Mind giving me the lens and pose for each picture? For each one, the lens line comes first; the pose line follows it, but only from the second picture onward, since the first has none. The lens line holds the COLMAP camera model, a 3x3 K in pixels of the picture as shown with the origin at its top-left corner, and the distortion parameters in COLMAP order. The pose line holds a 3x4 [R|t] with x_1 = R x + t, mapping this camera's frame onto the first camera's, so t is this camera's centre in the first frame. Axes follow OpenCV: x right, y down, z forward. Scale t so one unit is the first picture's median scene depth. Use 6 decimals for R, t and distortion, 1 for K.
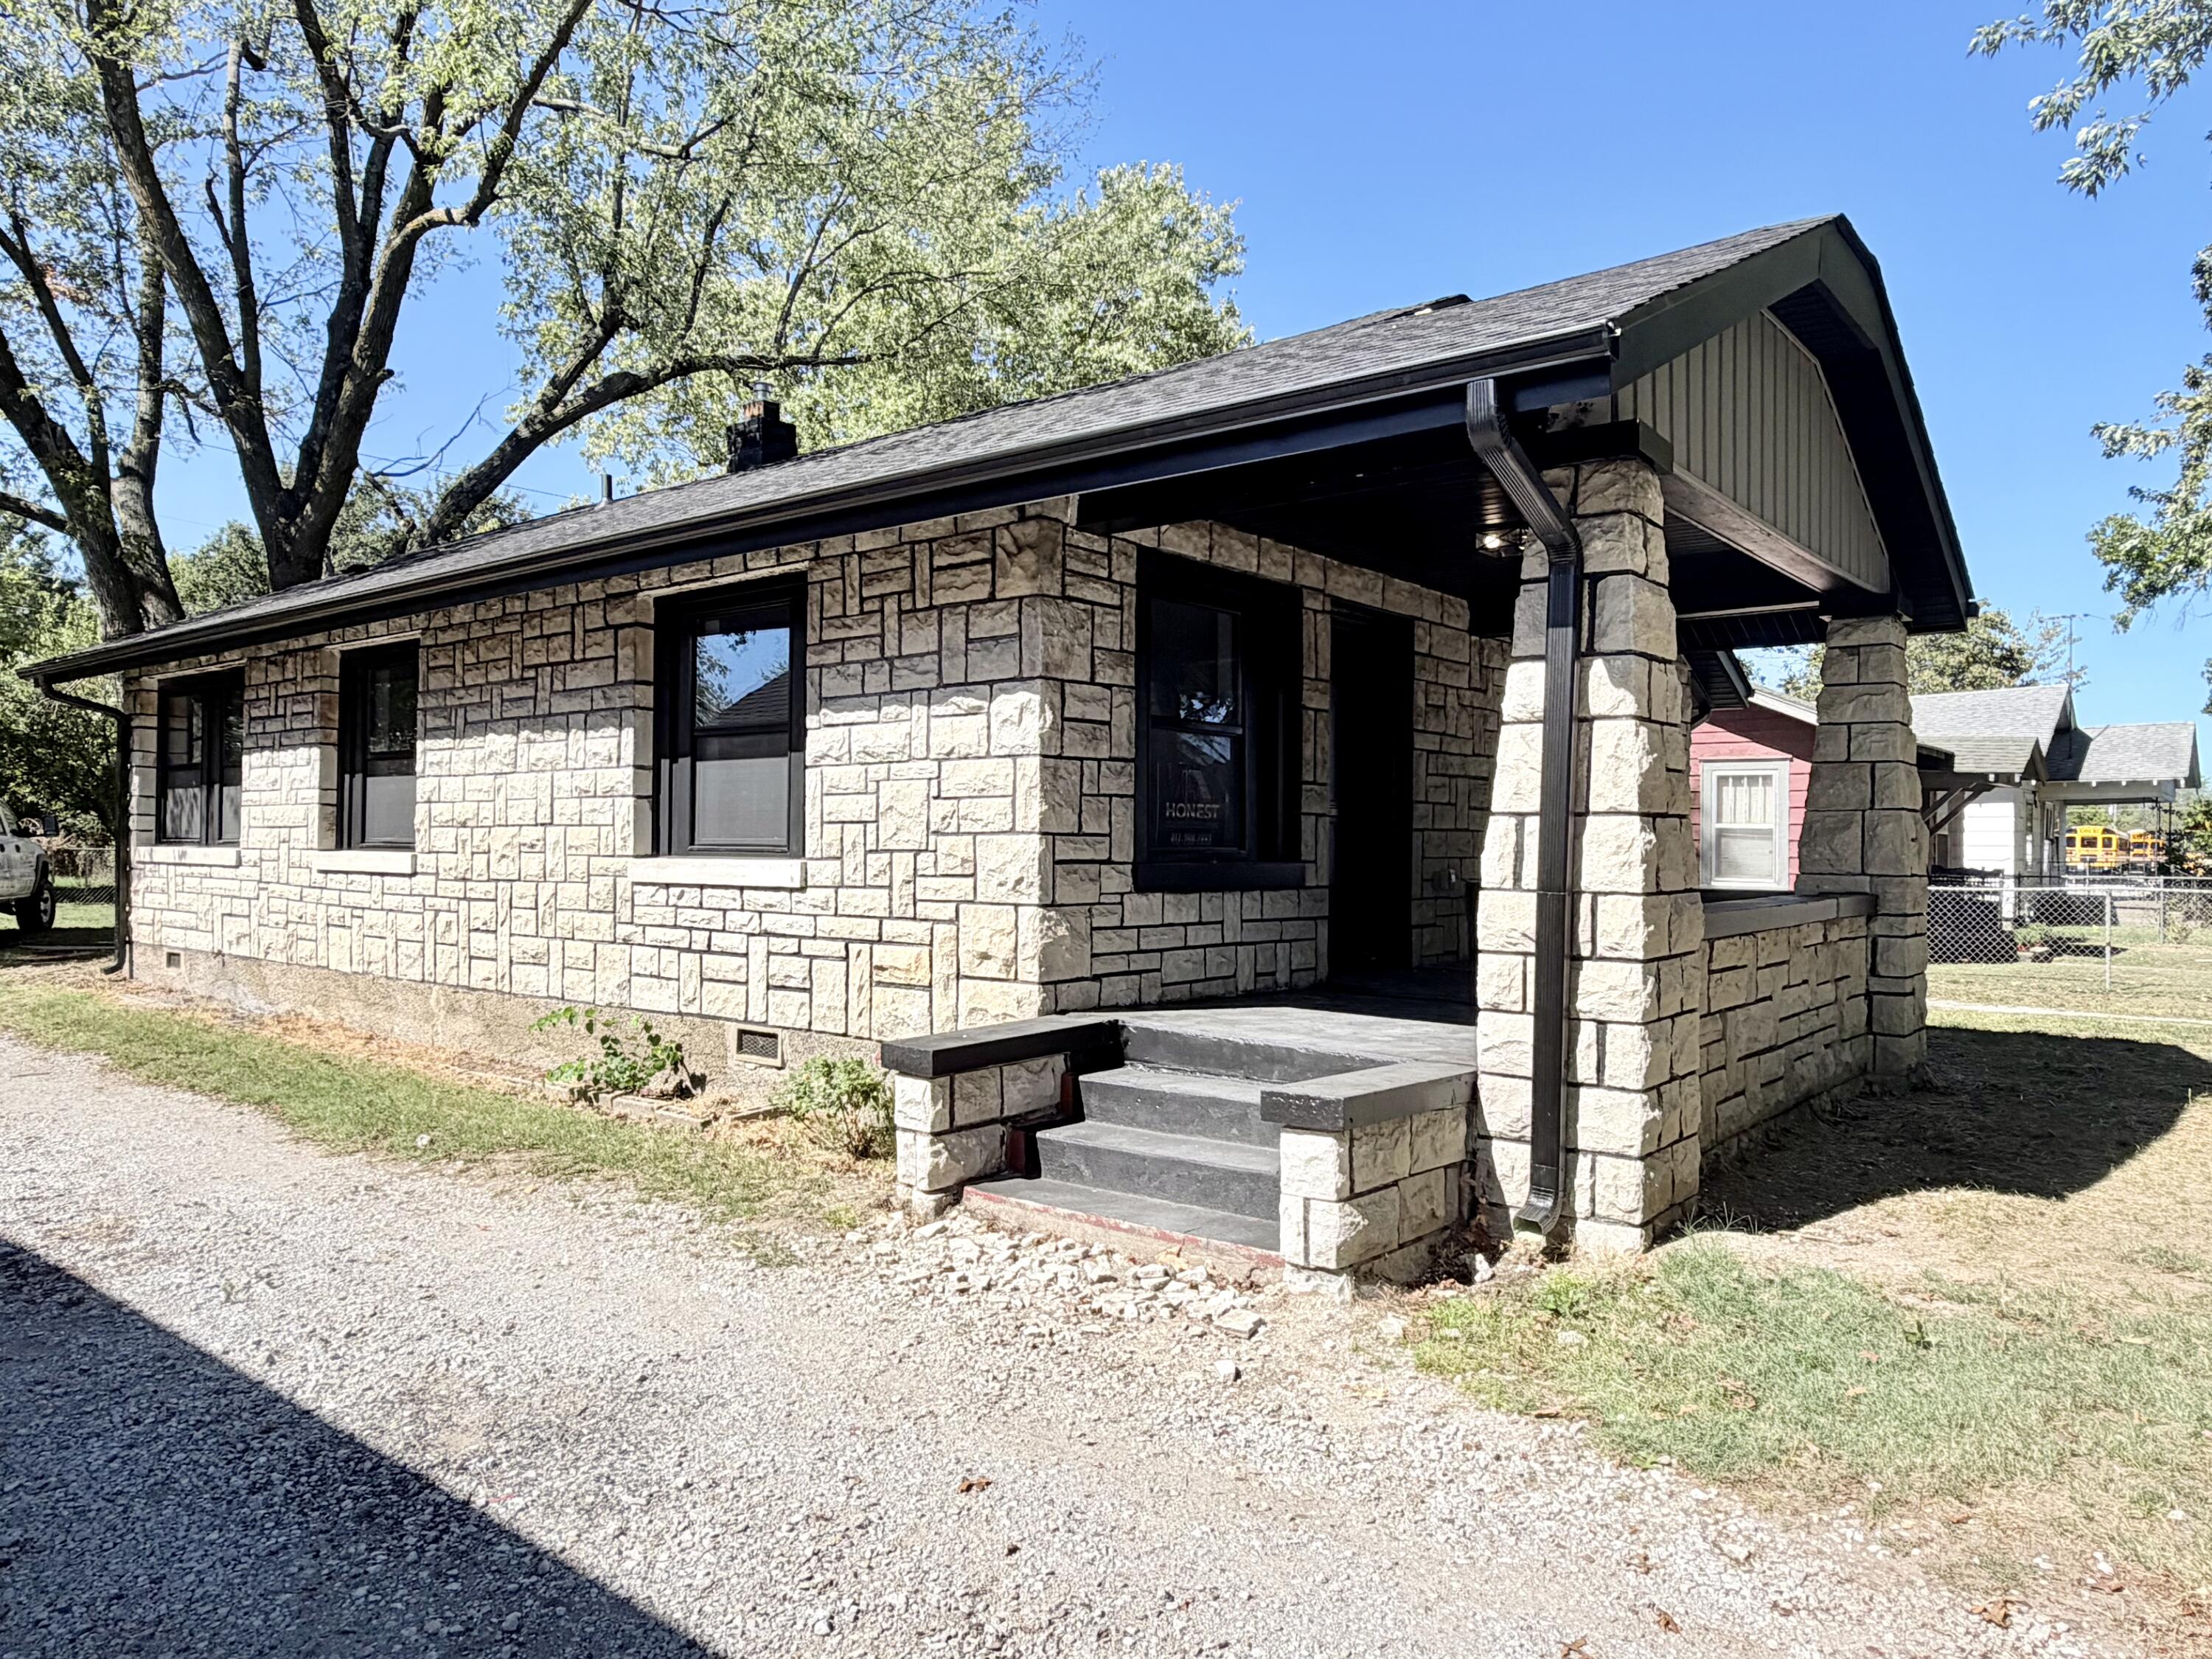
lens RADIAL K [[1477.2, 0, 1106.0], [0, 1477.2, 829.5], [0, 0, 1]] dist [-0.000898, 0.000106]
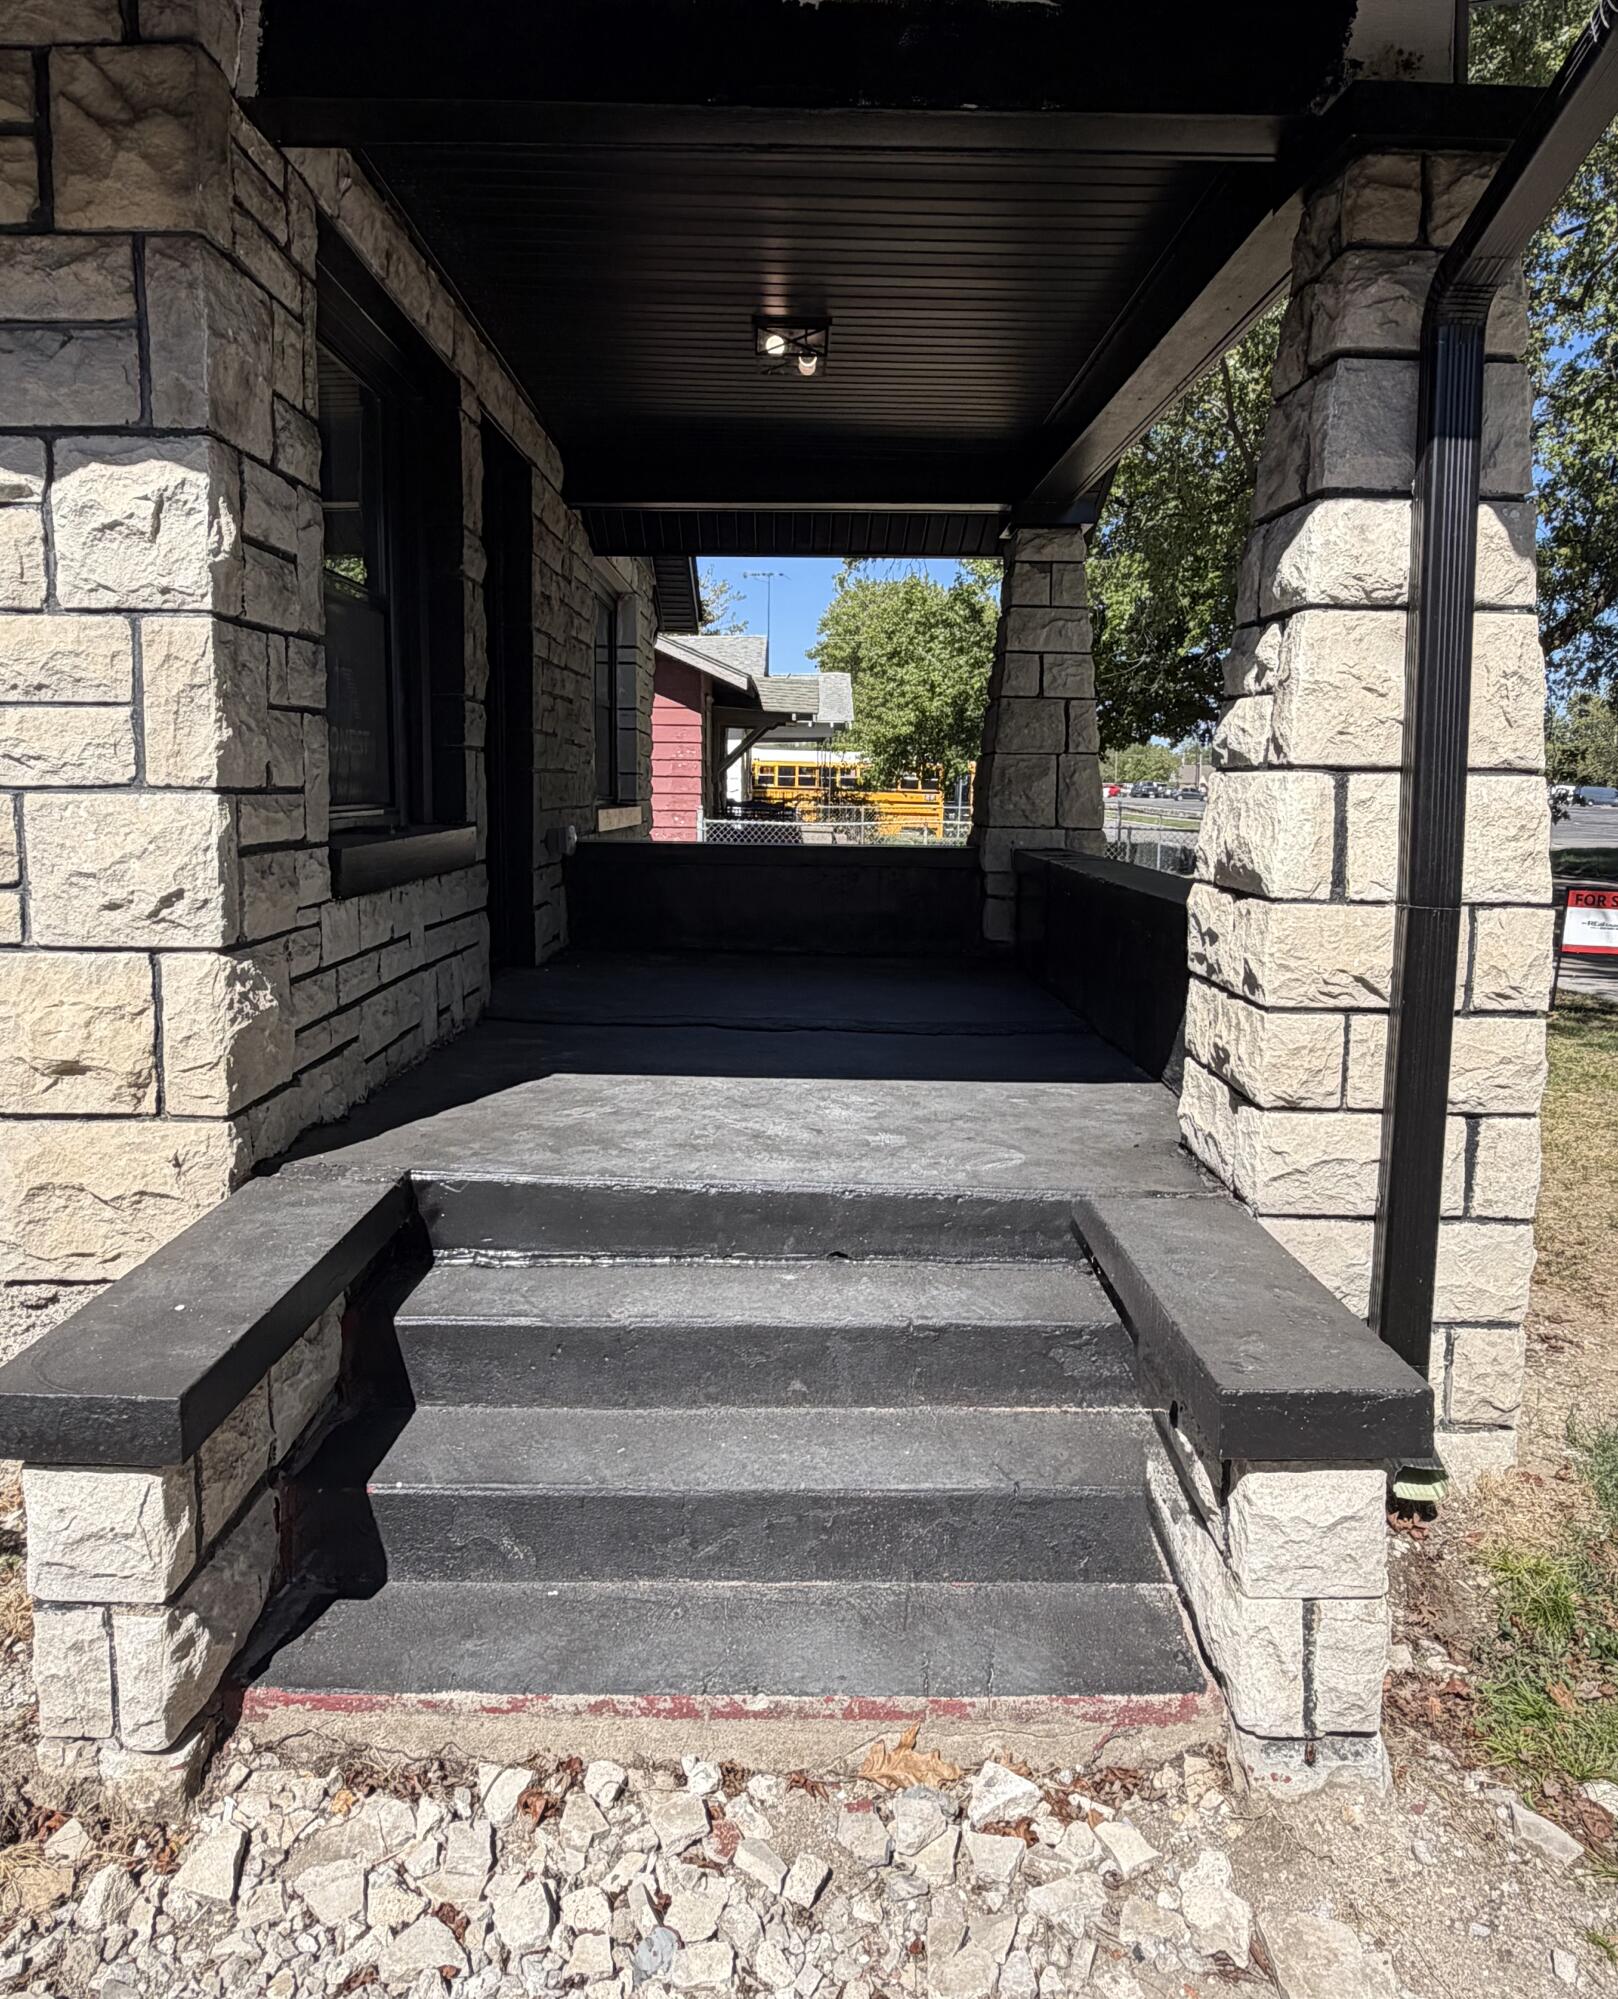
lens RADIAL K [[1437.8, 0, 809.3], [0, 1437.8, 923.1], [0, 0, 1]] dist [0.001913, -0.002939]
pose [[0.771907, -0.061267, 0.632777, -0.183742], [-0.012579, 0.993679, 0.111554, -0.008319], [-0.635612, -0.094069, 0.766256, 0.542749]]
